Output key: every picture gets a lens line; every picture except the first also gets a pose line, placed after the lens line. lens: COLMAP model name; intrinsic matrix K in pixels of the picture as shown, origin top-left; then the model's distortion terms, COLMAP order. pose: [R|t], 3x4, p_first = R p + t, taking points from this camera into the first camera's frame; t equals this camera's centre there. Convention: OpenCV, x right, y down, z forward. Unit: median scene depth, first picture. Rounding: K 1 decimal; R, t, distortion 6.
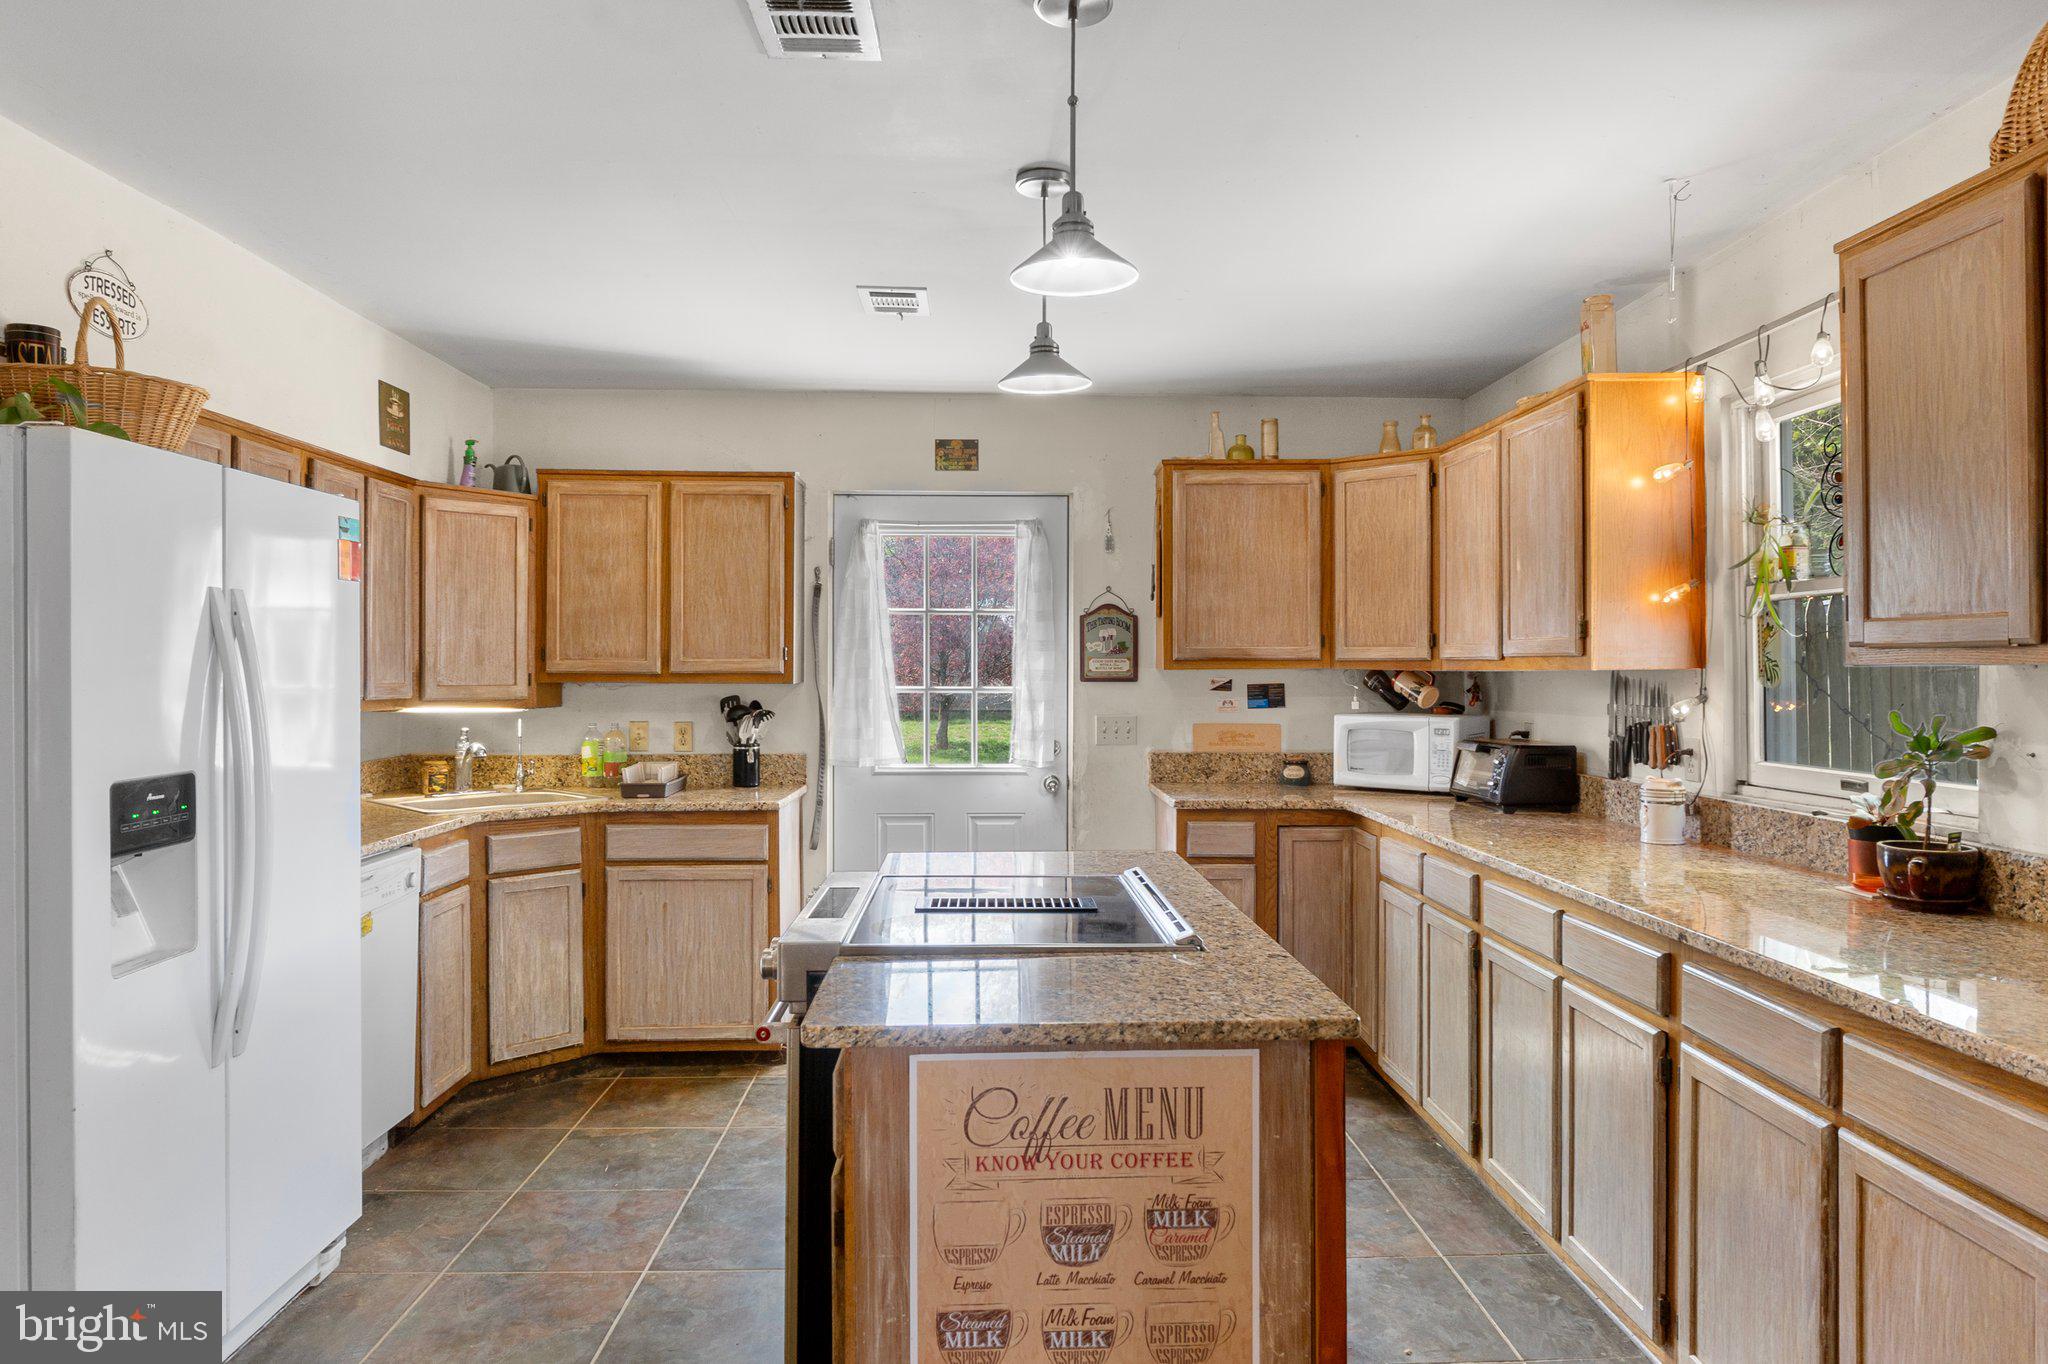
lens RADIAL K [[1275.0, 0, 1028.4], [0, 1275.0, 680.5], [0, 0, 1]] dist [-0.005496, -0.000500]
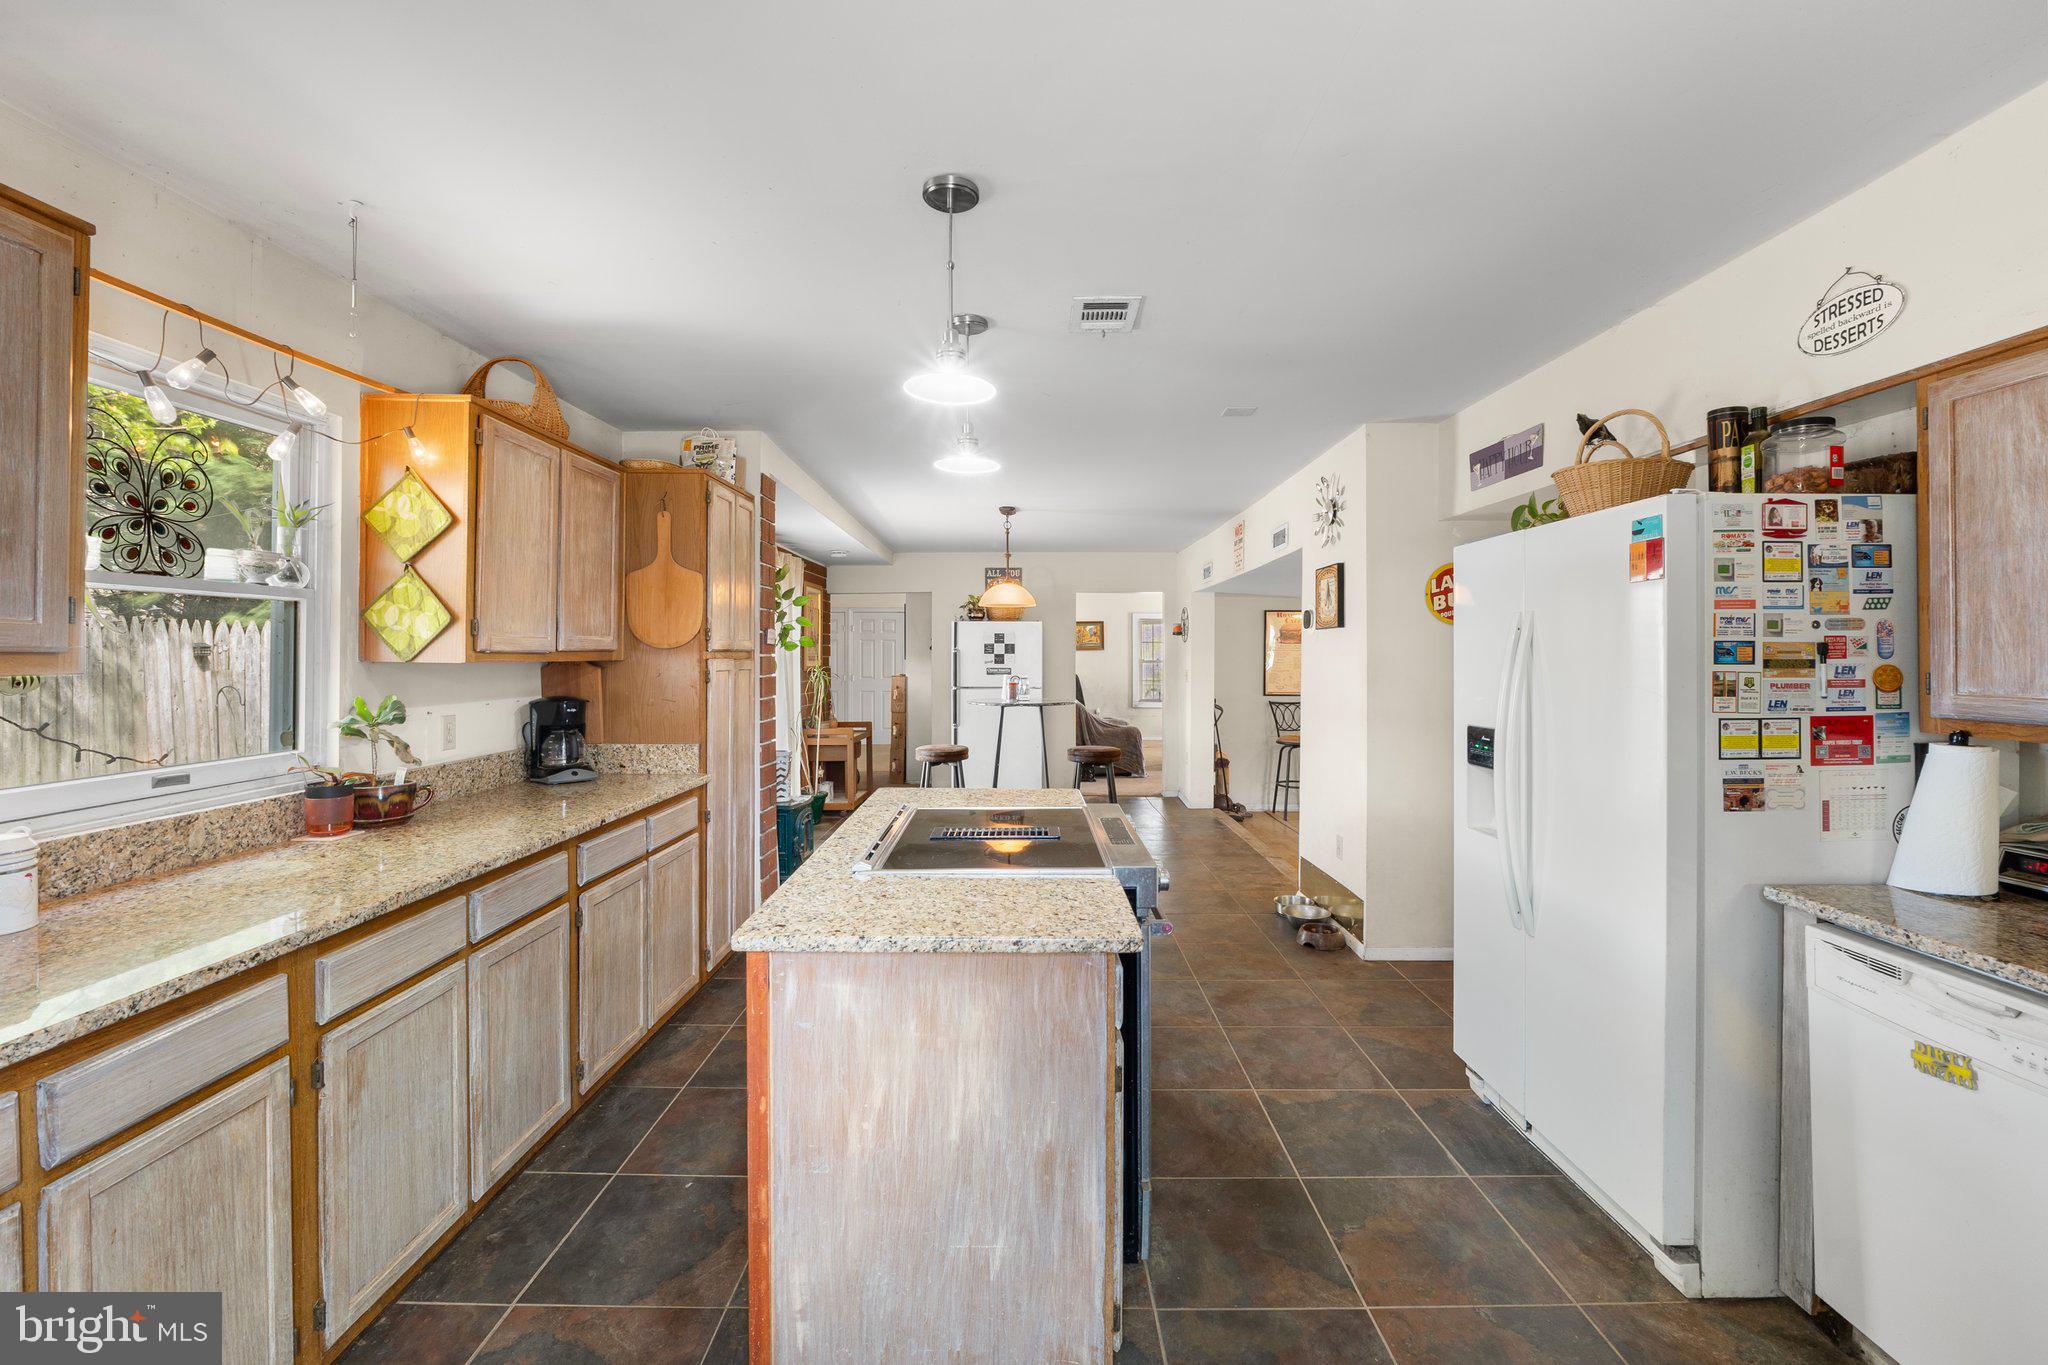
lens RADIAL K [[850.9, 0, 1024.2], [0, 850.9, 667.6], [0, 0, 1]] dist [-0.012143, 0.000648]
pose [[-0.999513, -0.001650, 0.031173, -0.045870], [-0.000852, 0.999672, 0.025599, -0.018474], [-0.031205, 0.025560, -0.999186, 1.135364]]
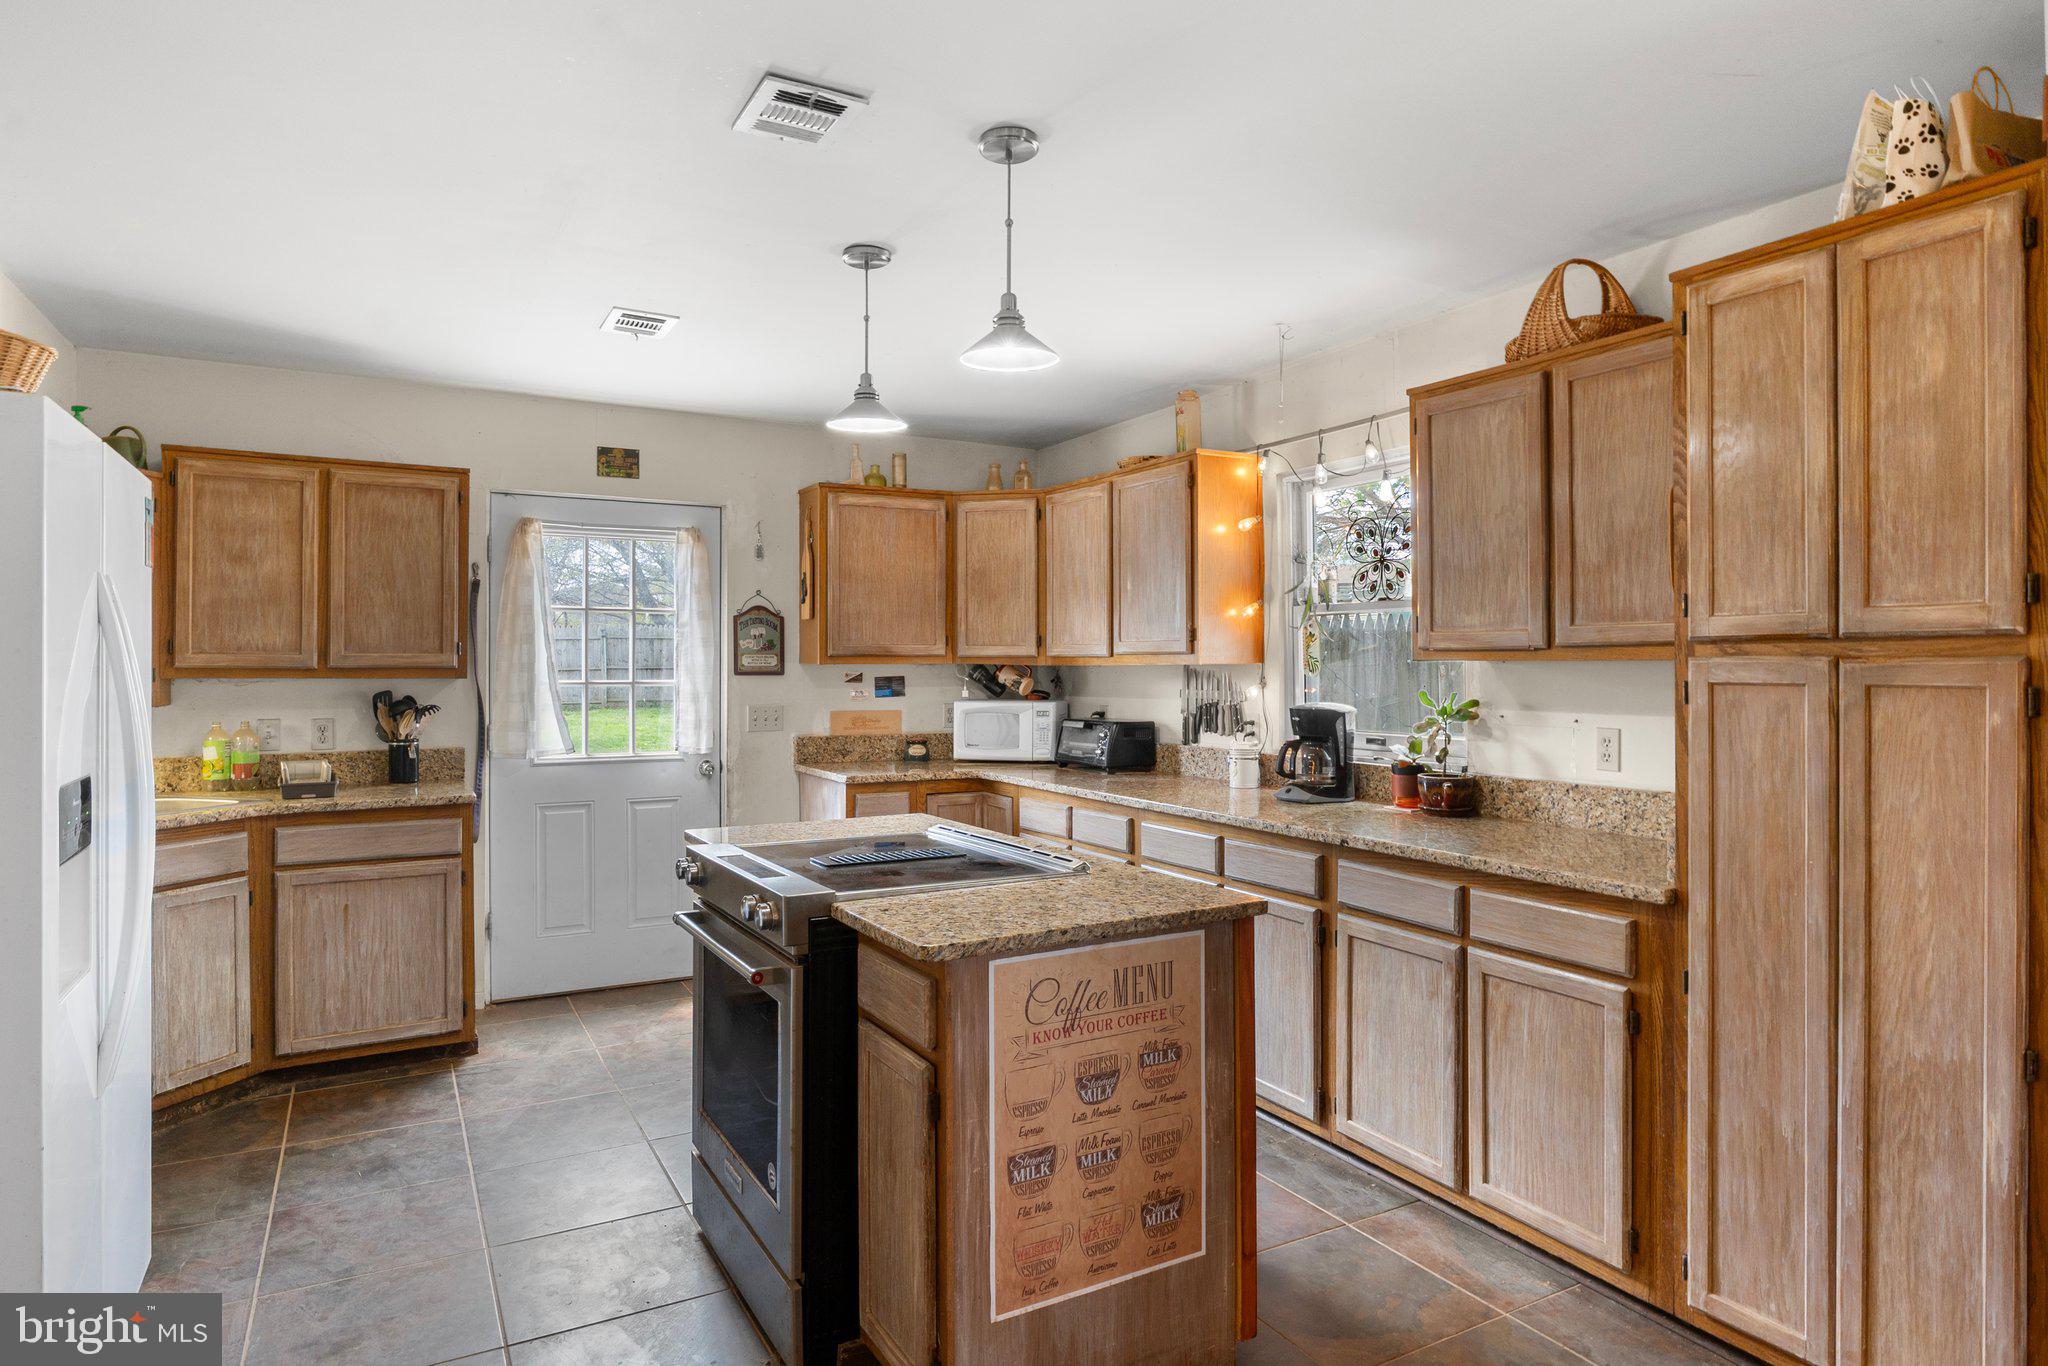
lens RADIAL K [[1174.7, 0, 1024.6], [0, 1174.7, 666.8], [0, 0, 1]] dist [-0.011175, 0.003443]
pose [[0.887609, -0.000742, 0.460597, -0.245826], [0.004156, 0.999971, -0.006398, 0.001508], [-0.460579, 0.007593, 0.887586, -0.029783]]
